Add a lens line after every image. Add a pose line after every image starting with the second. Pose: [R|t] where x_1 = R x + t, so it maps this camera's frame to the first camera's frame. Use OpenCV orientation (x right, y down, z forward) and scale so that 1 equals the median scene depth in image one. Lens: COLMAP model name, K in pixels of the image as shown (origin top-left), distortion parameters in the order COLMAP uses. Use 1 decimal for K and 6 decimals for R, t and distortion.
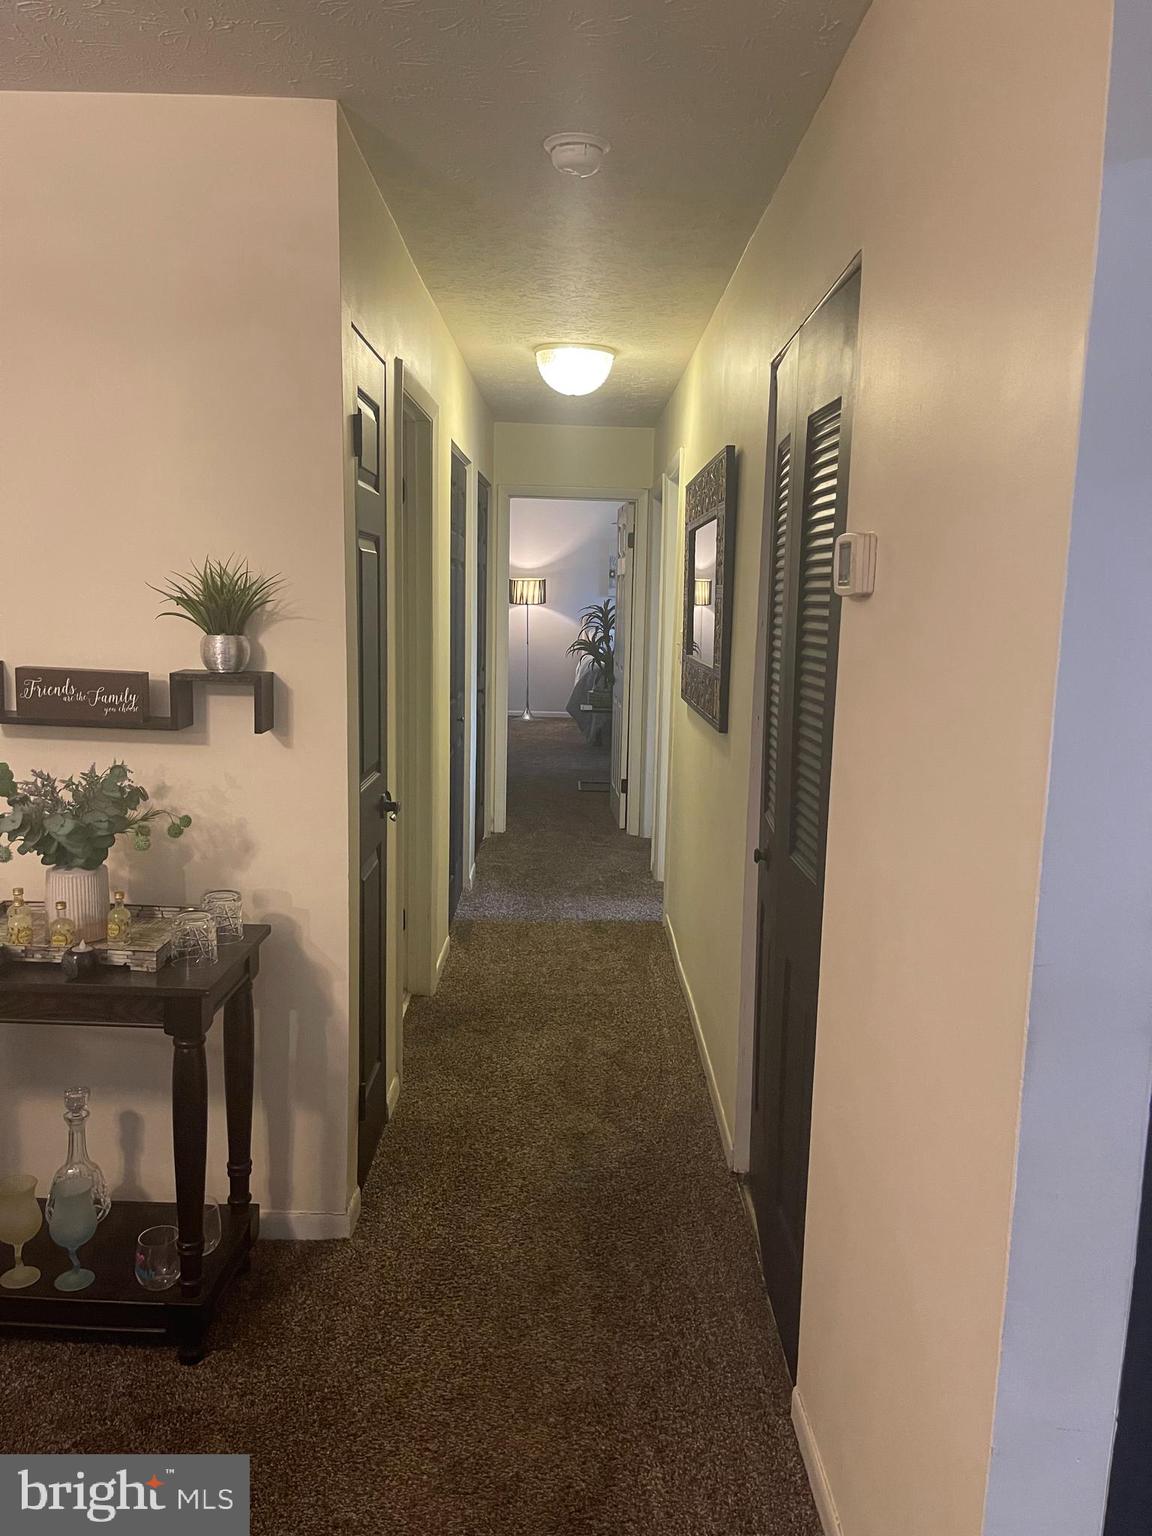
lens RADIAL K [[1183.7, 0, 592.3], [0, 1183.7, 758.8], [0, 0, 1]] dist [0.037378, -0.040868]
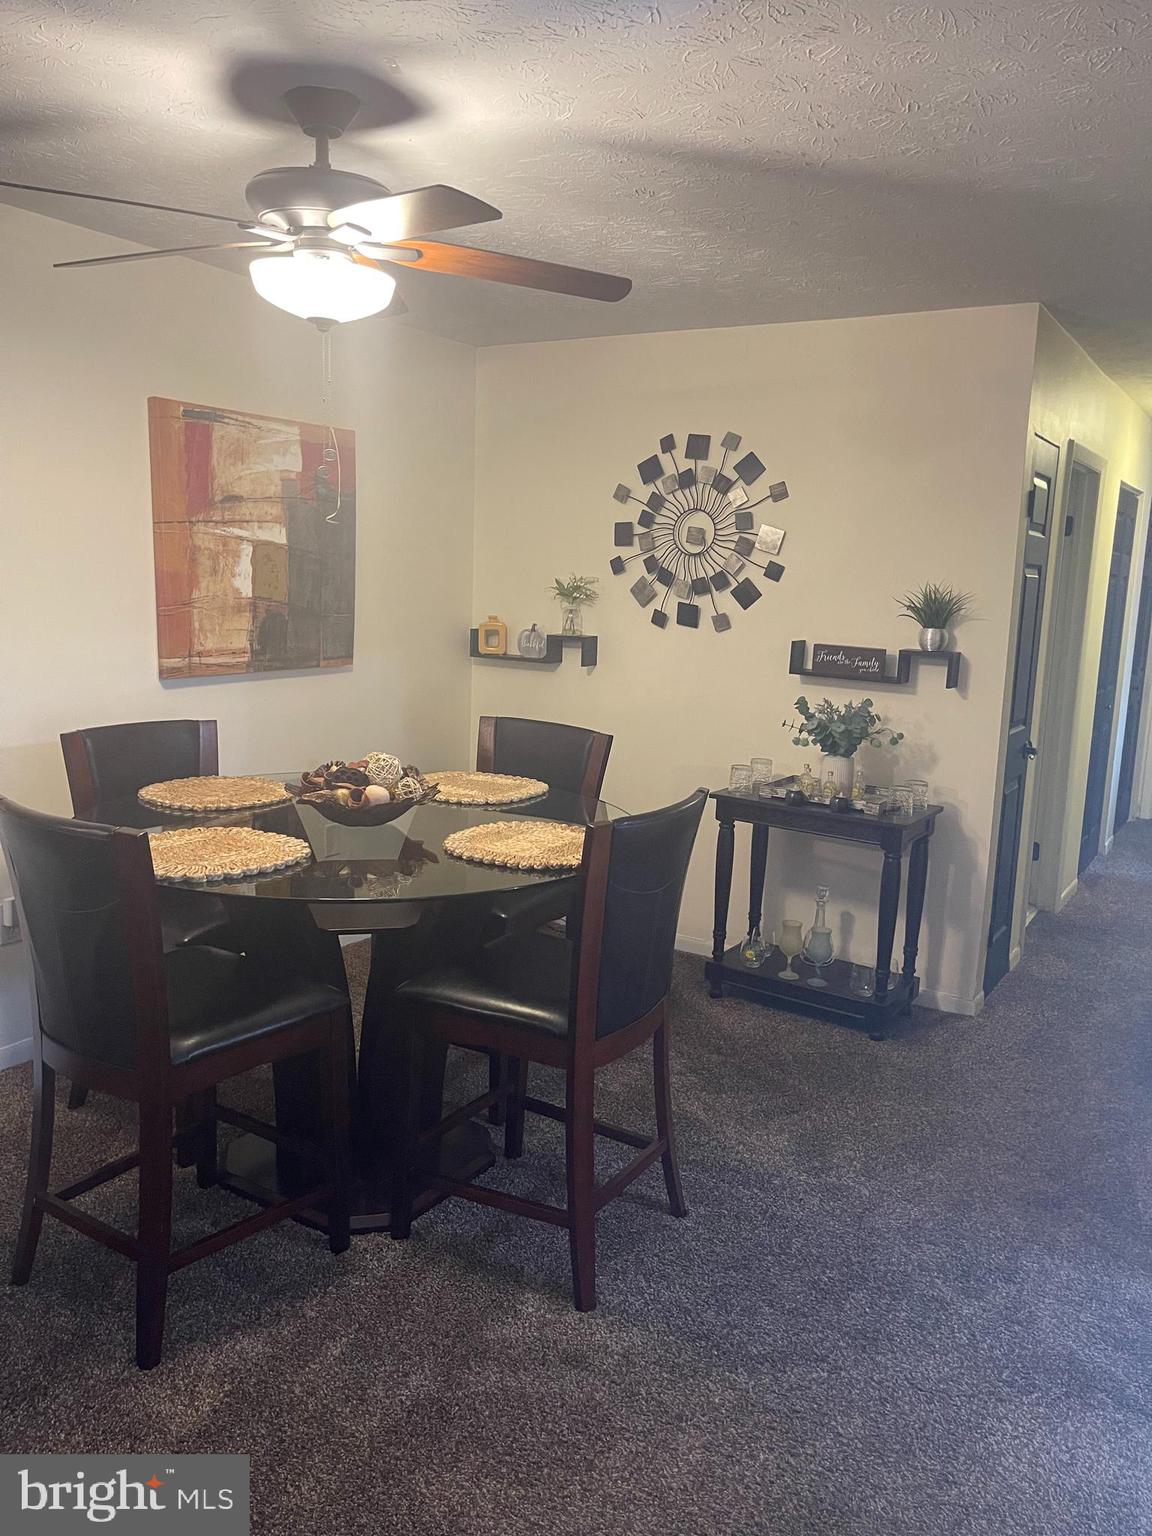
lens RADIAL K [[1183.7, 0, 579.2], [0, 1183.7, 773.1], [0, 0, 1]] dist [0.037378, -0.040868]
pose [[0.845635, 0.093295, -0.525545, 0.159122], [-0.089387, 0.995454, 0.032884, 0.084234], [0.526224, 0.019169, 0.850130, -0.650681]]
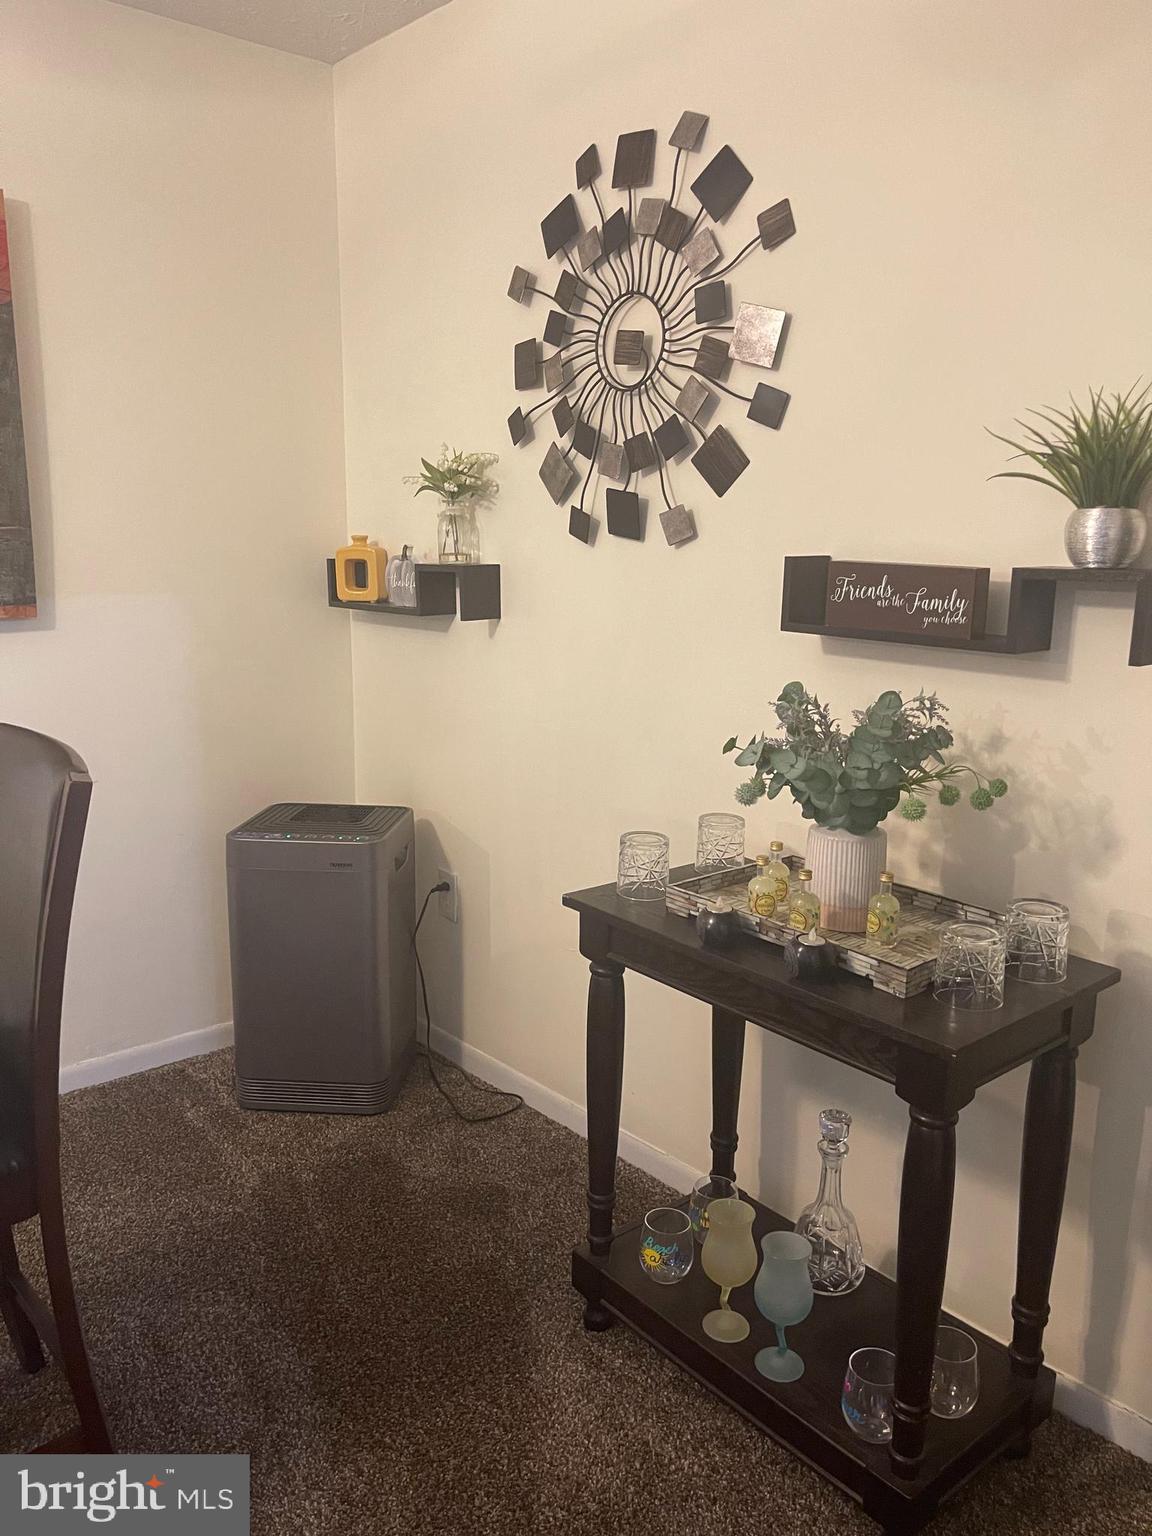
lens RADIAL K [[1183.7, 0, 578.4], [0, 1183.7, 768.8], [0, 0, 1]] dist [0.037378, -0.040868]
pose [[0.661448, 0.128048, -0.738979, -0.004849], [-0.102514, 0.991506, 0.080047, 0.011778], [0.742952, 0.022808, 0.668956, 0.349474]]
